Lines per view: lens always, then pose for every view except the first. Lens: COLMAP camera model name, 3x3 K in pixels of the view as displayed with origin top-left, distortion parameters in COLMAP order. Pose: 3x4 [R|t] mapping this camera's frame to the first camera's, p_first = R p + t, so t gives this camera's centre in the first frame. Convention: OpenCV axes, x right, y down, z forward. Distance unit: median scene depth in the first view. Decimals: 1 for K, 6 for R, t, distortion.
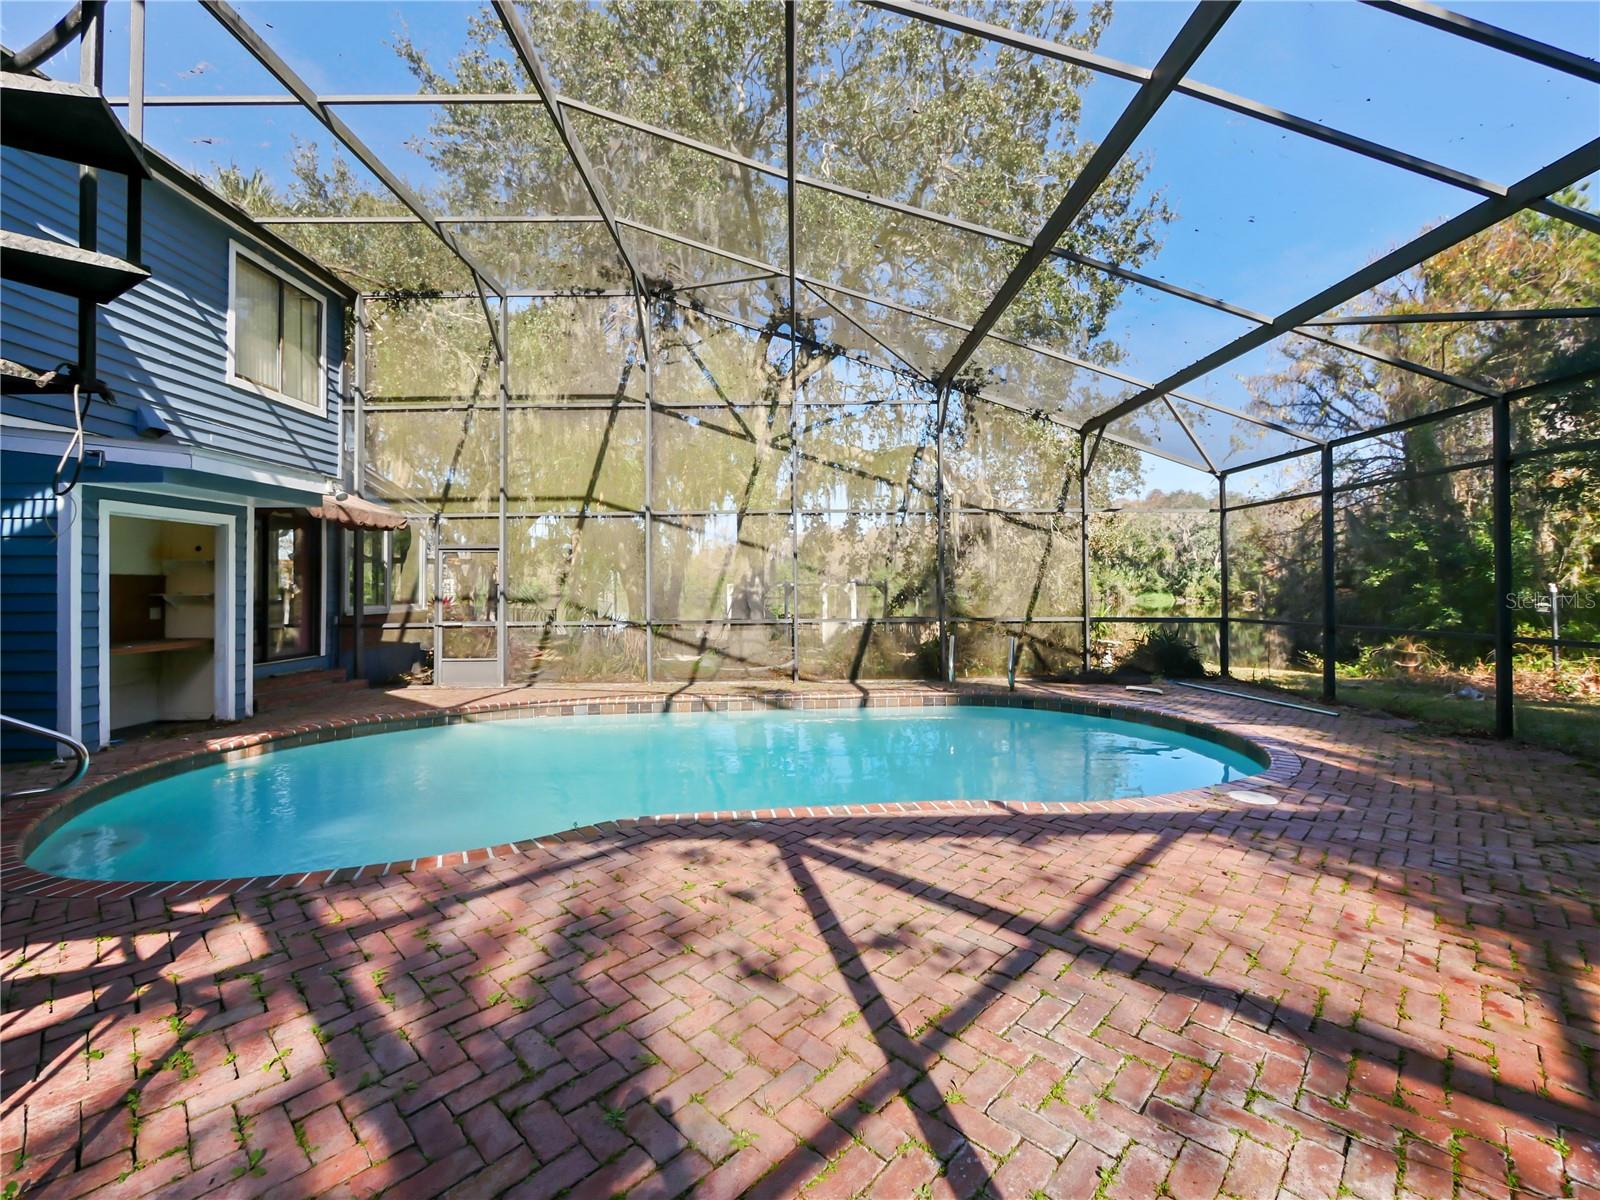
lens RADIAL K [[695.8, 0, 790.8], [0, 695.8, 589.0], [0, 0, 1]] dist [-0.002596, 0.000261]
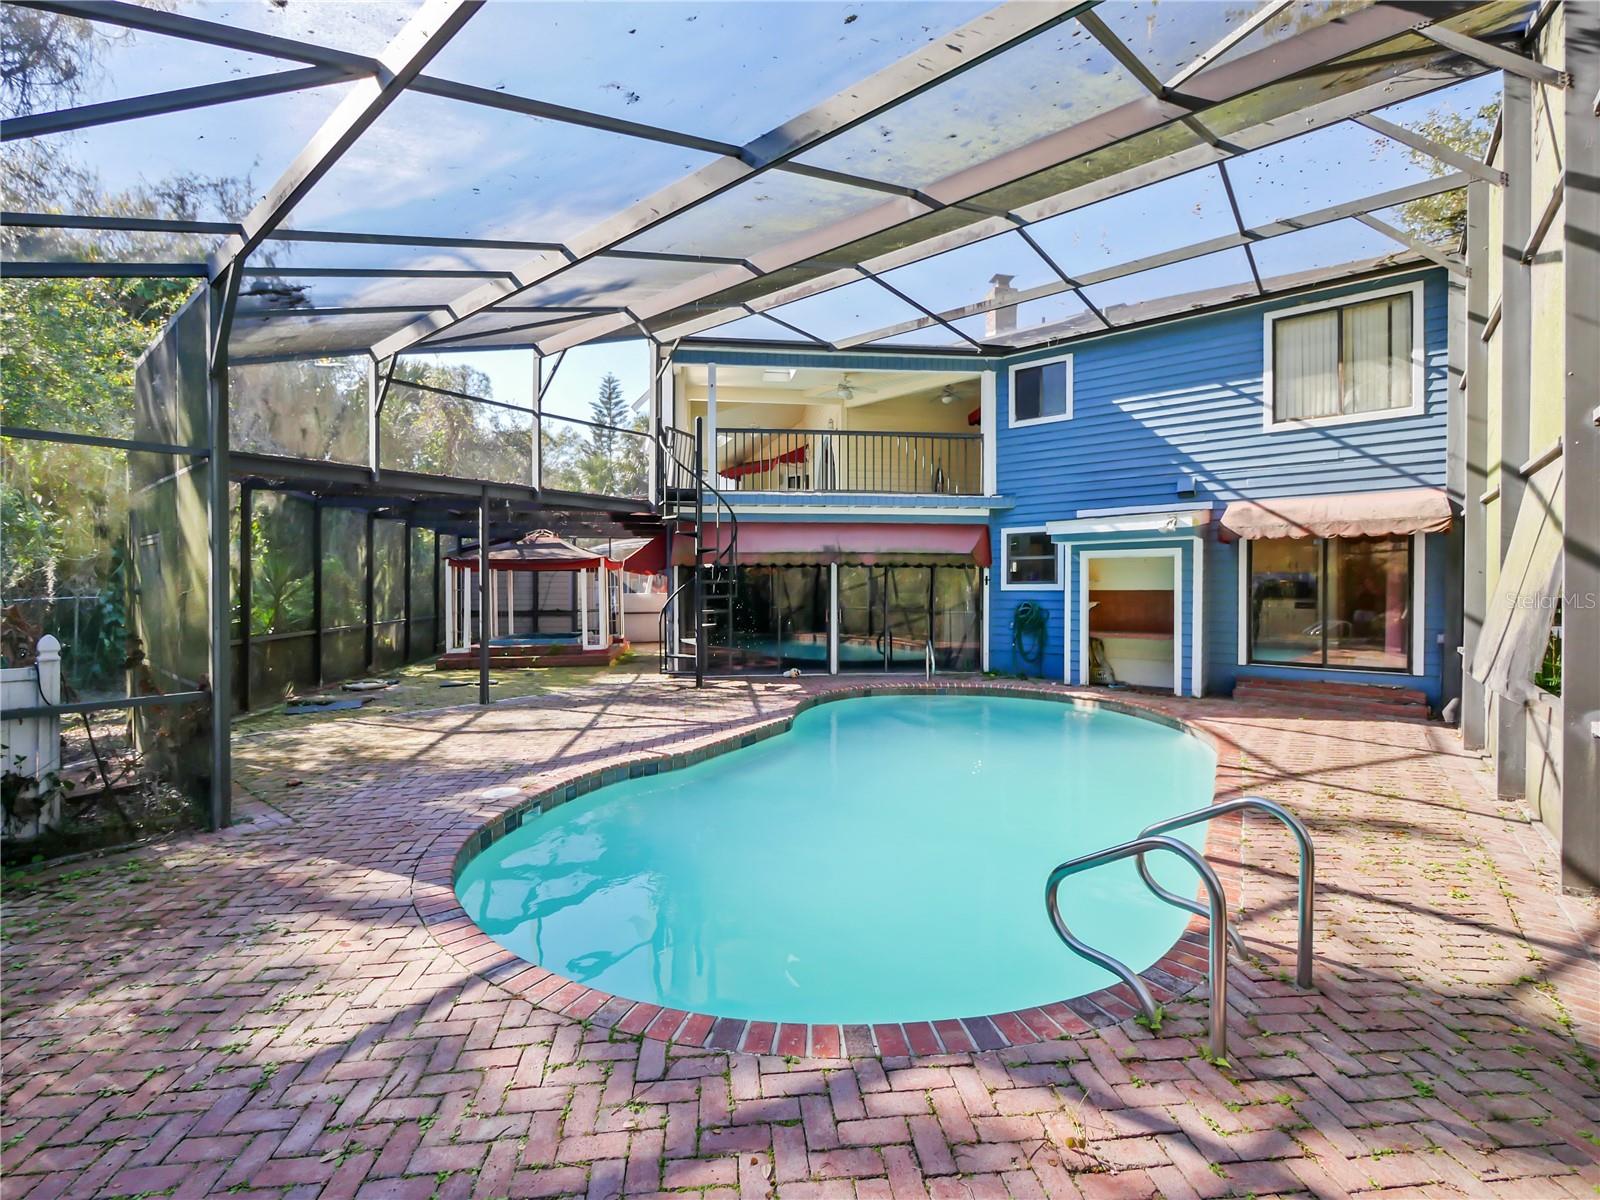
lens RADIAL K [[695.8, 0, 790.8], [0, 695.8, 589.0], [0, 0, 1]] dist [-0.002596, 0.000261]
pose [[-0.634462, 0.000474, -0.772954, 0.672425], [-0.002208, 0.999995, 0.002425, -0.021684], [0.772951, 0.003246, -0.634457, 1.138030]]
